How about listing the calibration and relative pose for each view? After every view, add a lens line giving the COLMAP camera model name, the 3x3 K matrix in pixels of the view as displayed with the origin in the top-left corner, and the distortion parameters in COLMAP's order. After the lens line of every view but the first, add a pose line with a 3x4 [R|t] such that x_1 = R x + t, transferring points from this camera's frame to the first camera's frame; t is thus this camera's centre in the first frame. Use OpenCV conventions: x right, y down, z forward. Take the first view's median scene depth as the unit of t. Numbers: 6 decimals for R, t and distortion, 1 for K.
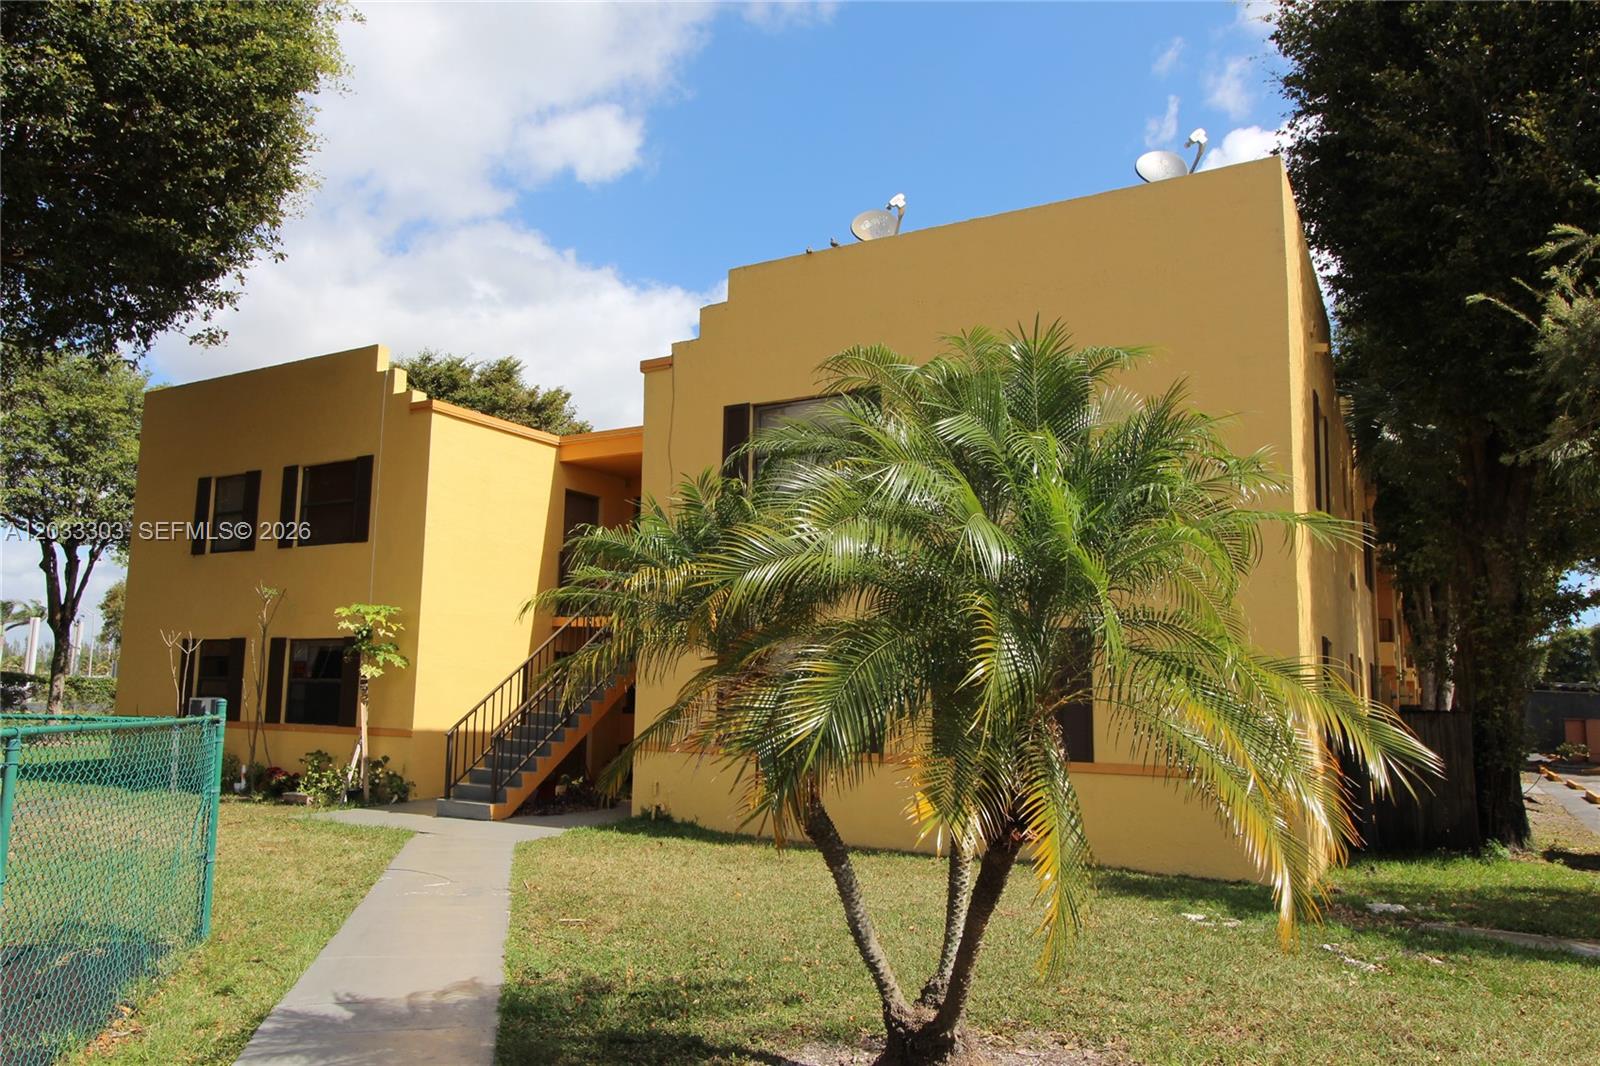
lens RADIAL K [[1128.2, 0, 799.9], [0, 1128.2, 538.4], [0, 0, 1]] dist [0.017947, 0.001125]
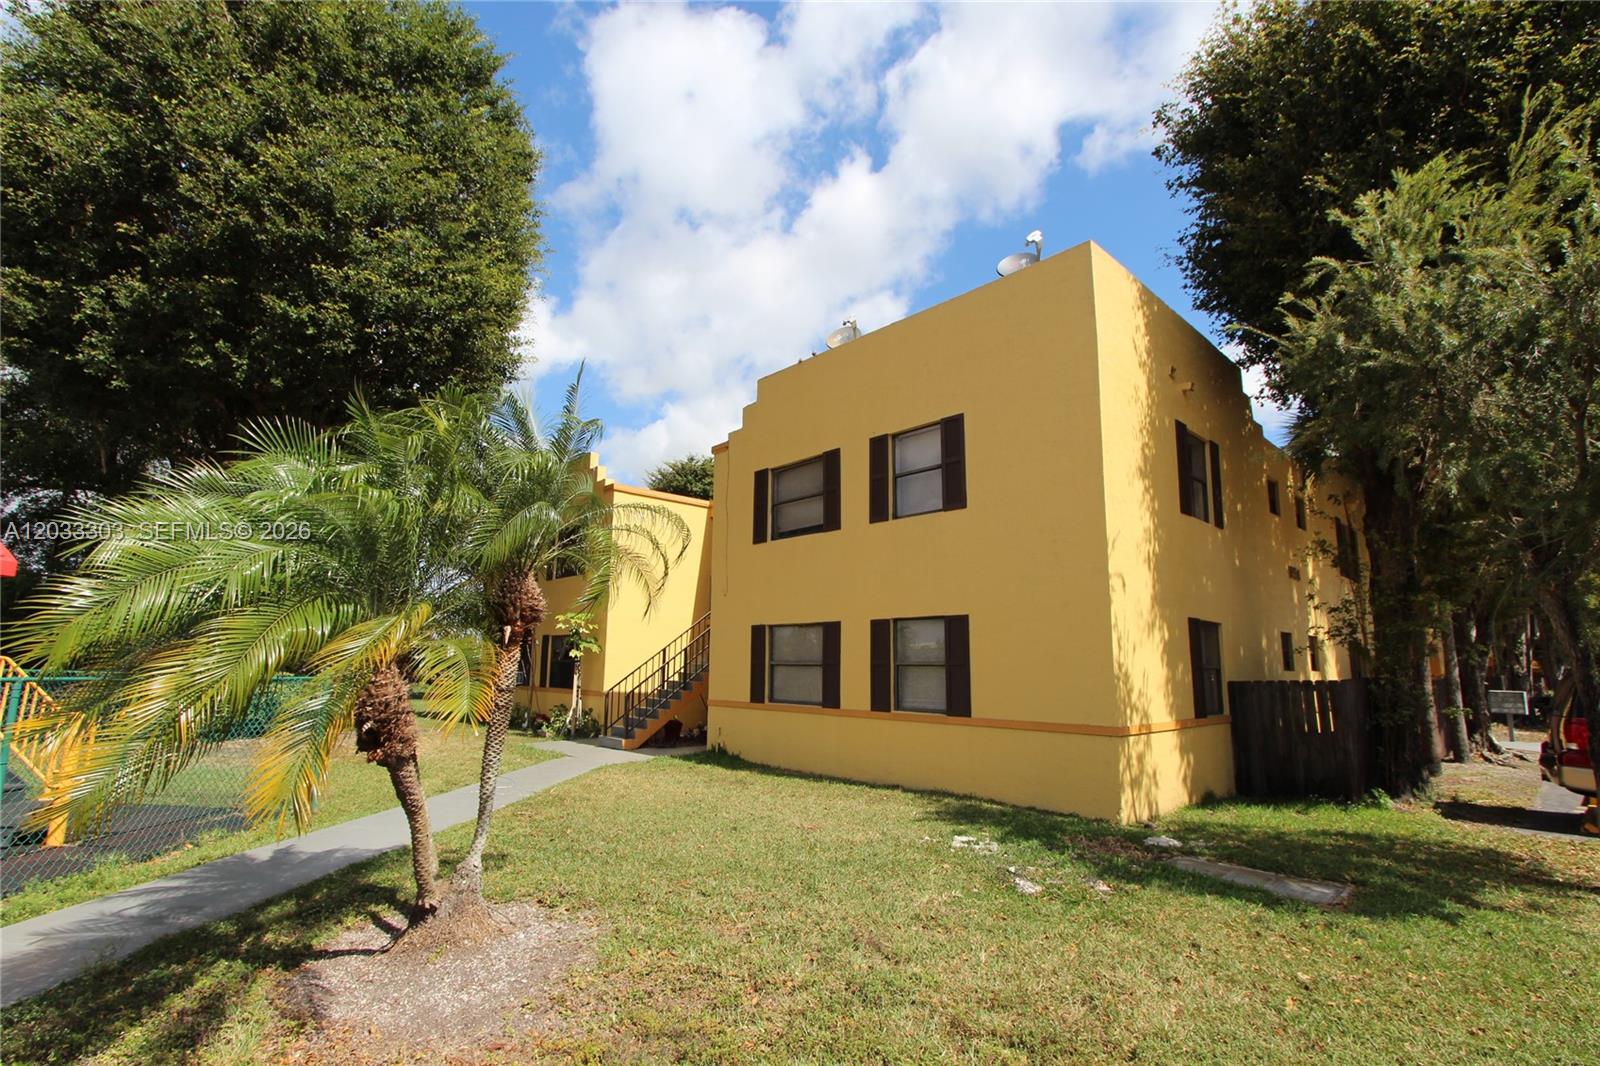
lens RADIAL K [[751.0, 0, 799.6], [0, 751.0, 531.8], [0, 0, 1]] dist [0.001525, 0.000452]
pose [[0.951297, -0.057150, -0.302933, 0.268186], [0.040928, 0.997381, -0.059636, 0.021962], [0.305547, 0.044333, 0.951144, 0.080613]]
